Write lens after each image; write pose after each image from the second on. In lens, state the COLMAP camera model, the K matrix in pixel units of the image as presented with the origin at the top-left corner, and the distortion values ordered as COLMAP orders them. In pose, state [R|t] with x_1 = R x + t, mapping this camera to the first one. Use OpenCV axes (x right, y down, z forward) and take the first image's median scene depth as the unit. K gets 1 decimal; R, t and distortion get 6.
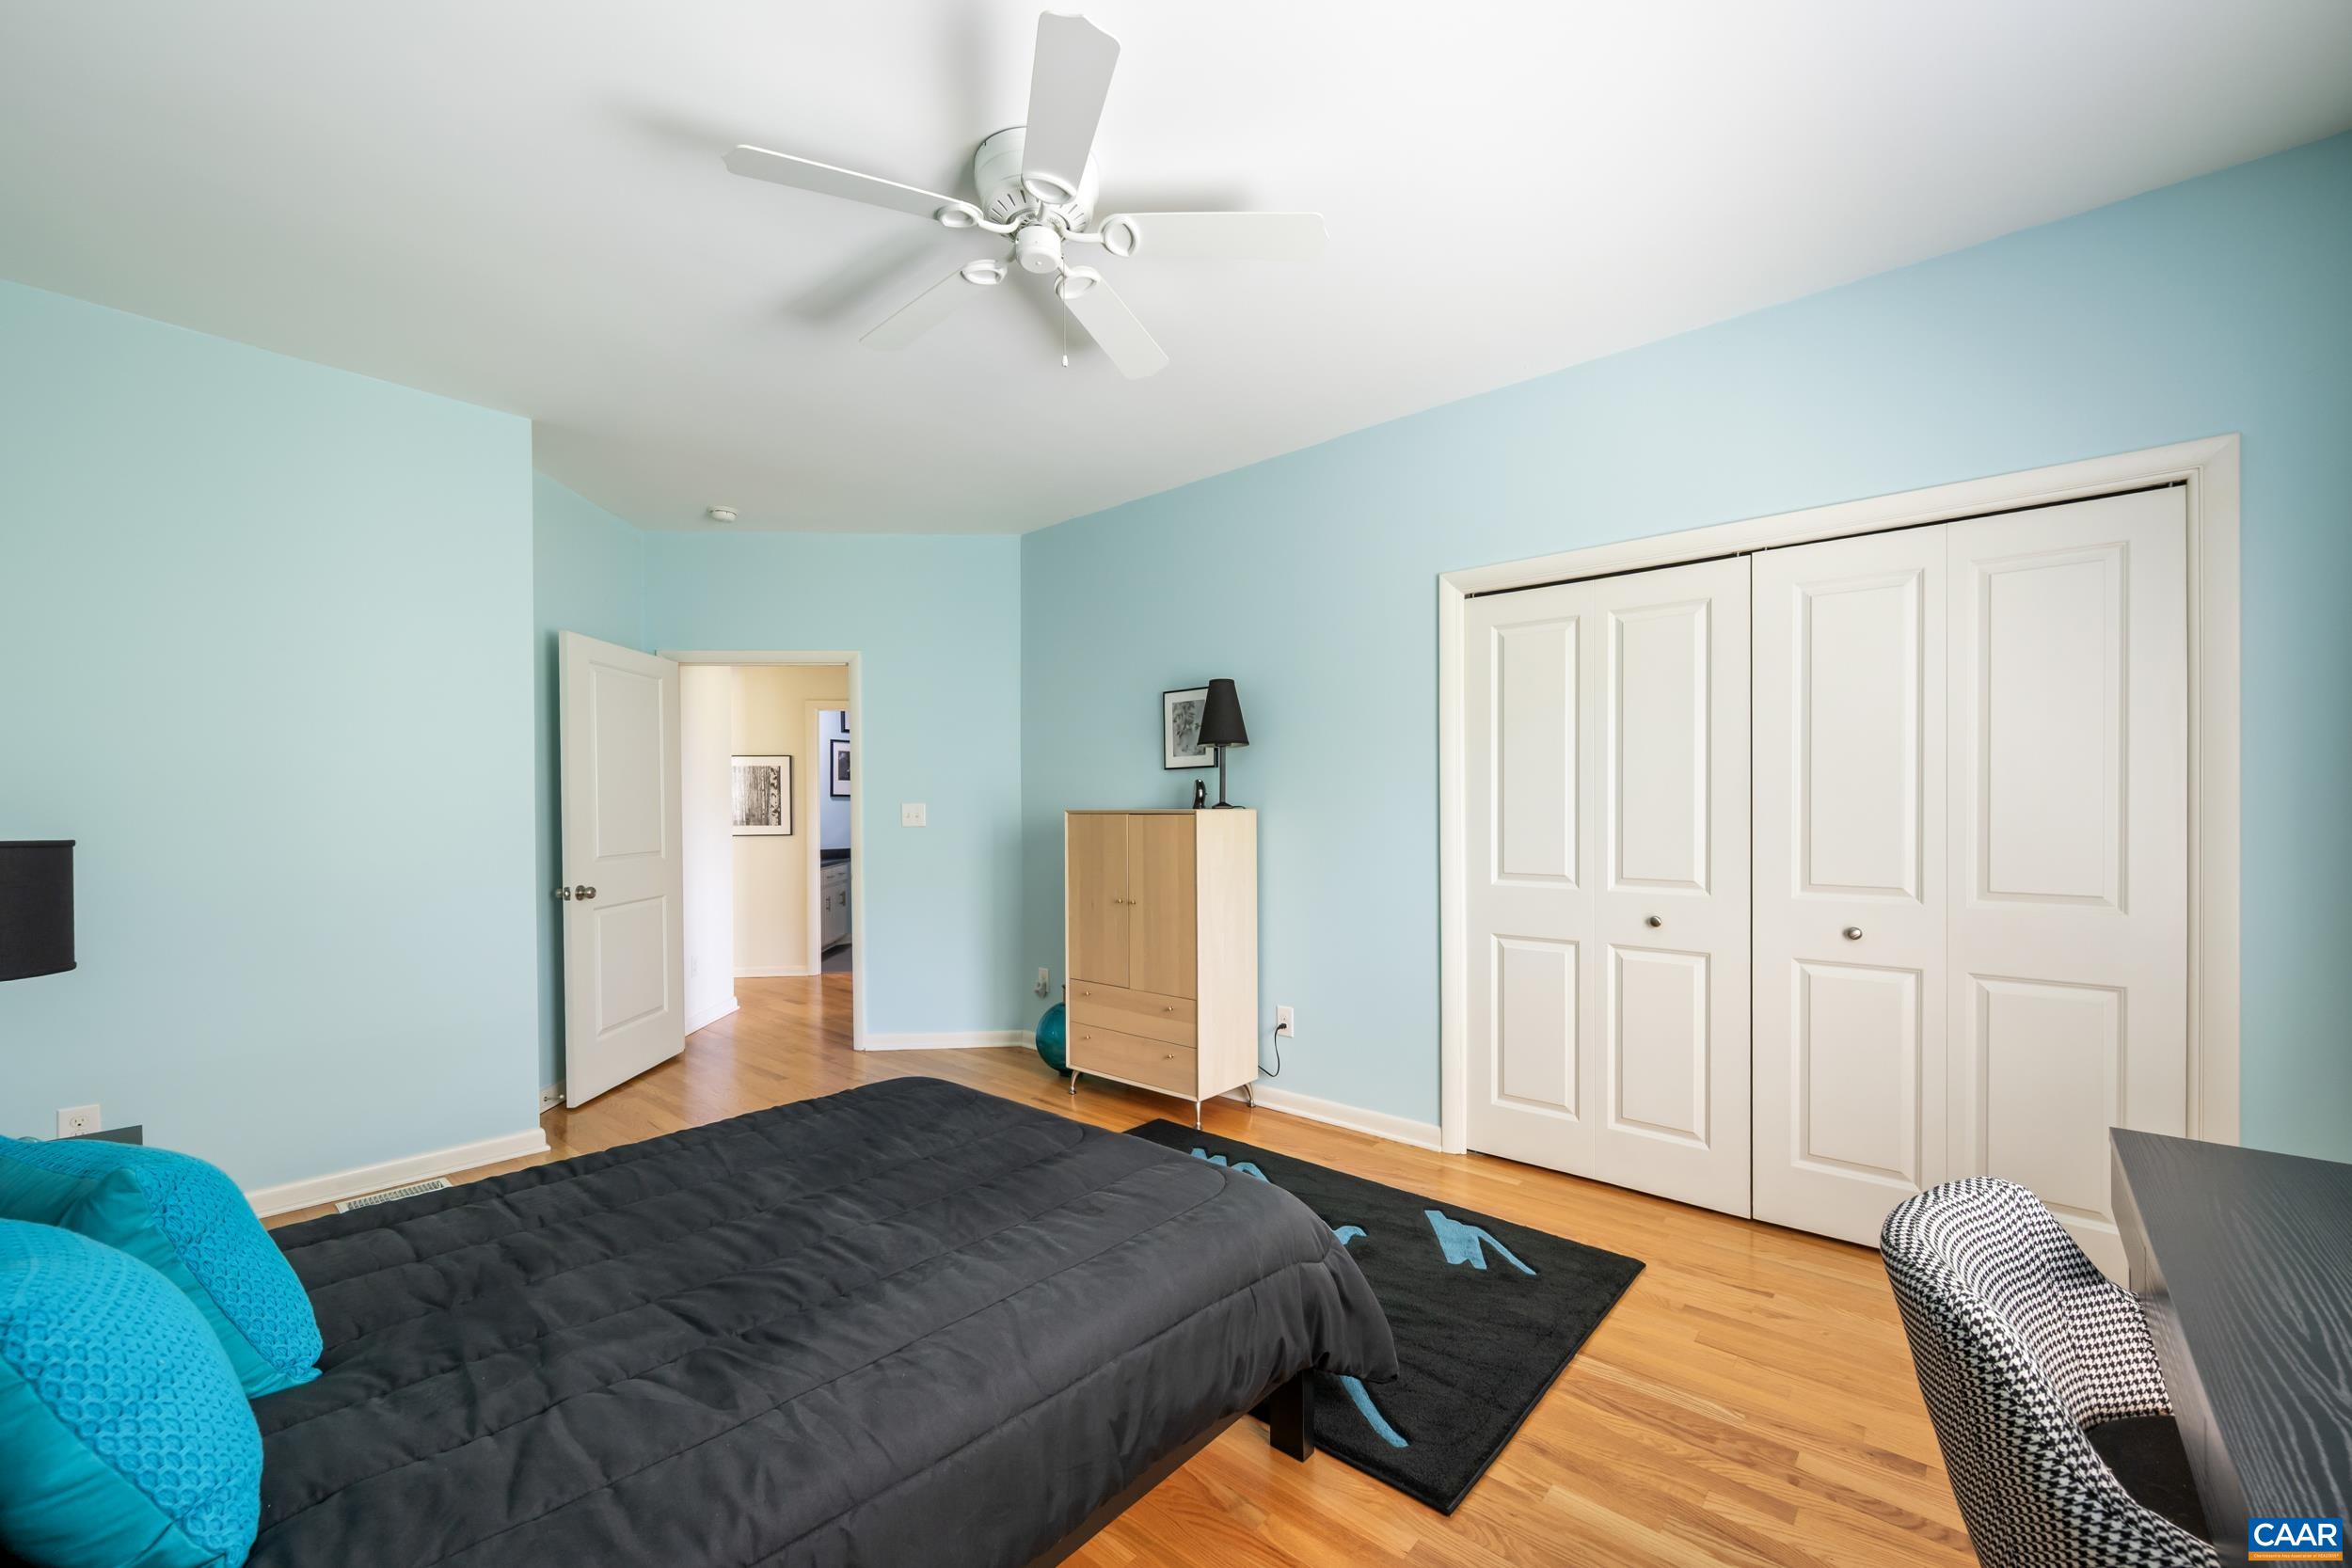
lens RADIAL K [[931.0, 0, 1177.0], [0, 931.0, 805.7], [0, 0, 1]] dist [0.002187, -0.000077]
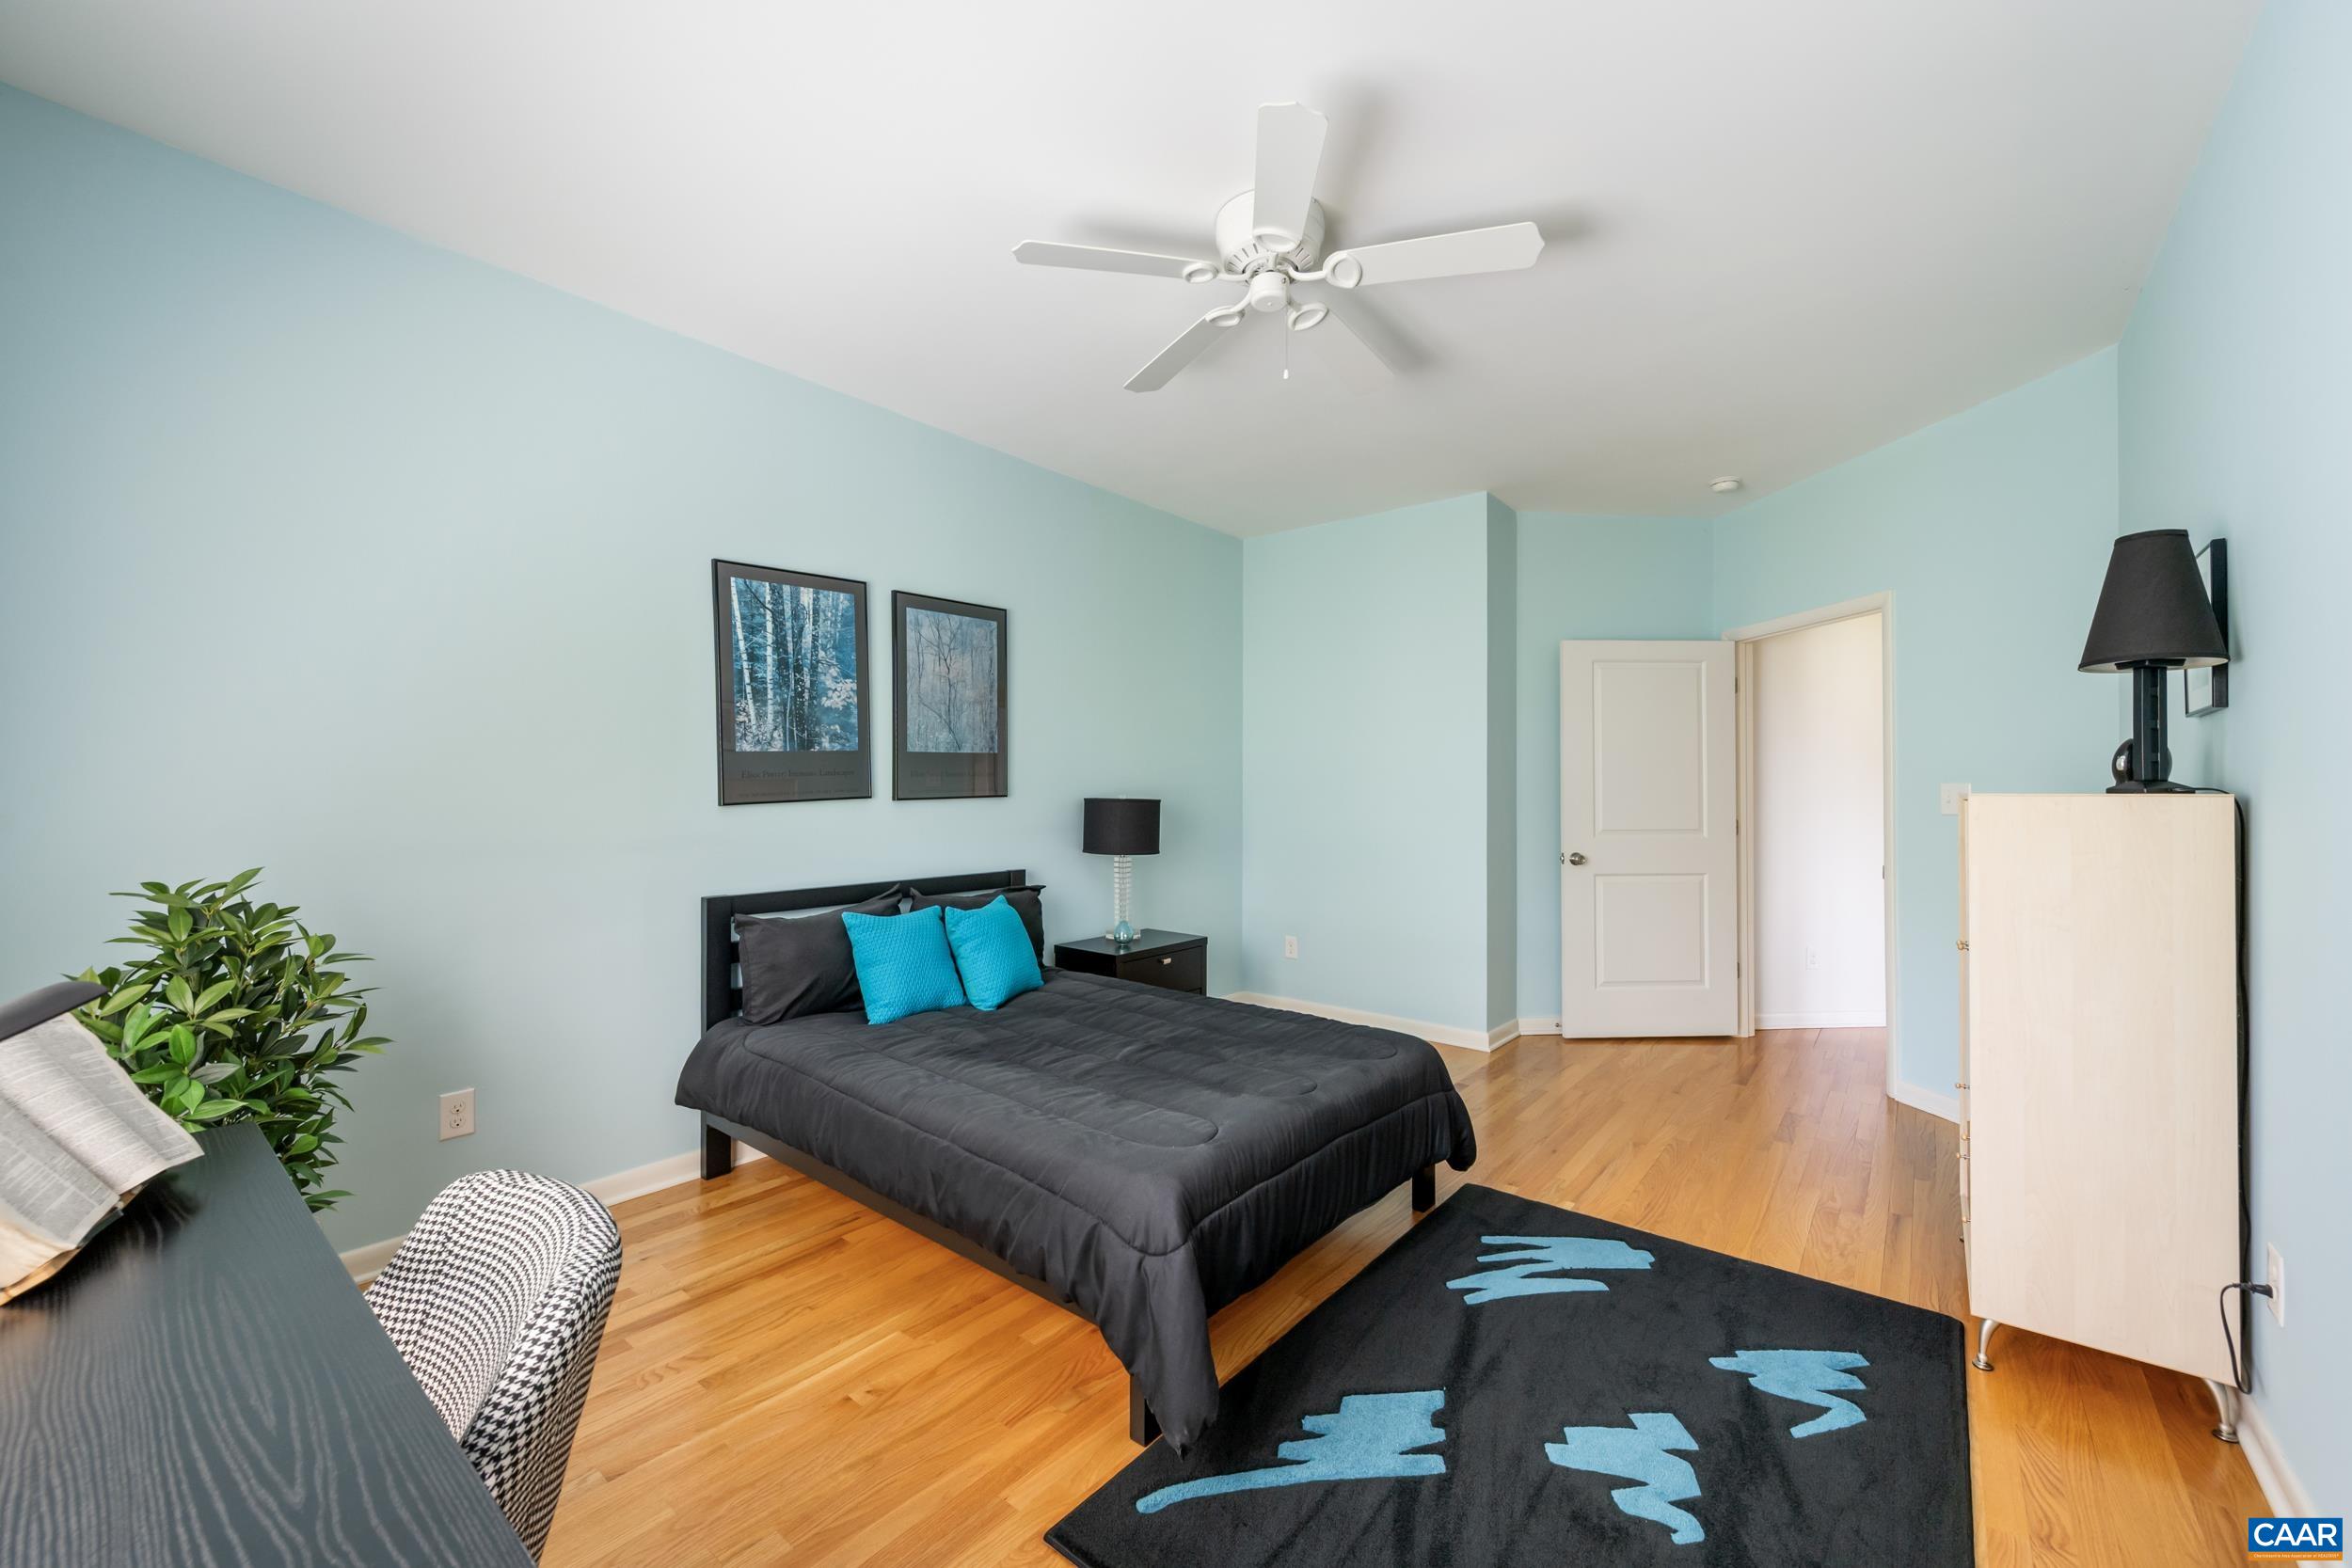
lens RADIAL K [[931.0, 0, 1187.3], [0, 931.0, 781.0], [0, 0, 1]] dist [0.002187, -0.000077]
pose [[0.043148, -0.000196, -0.999069, 1.231790], [-0.007009, 0.999975, -0.000499, -0.002612], [0.999044, 0.007024, 0.043146, 1.094360]]
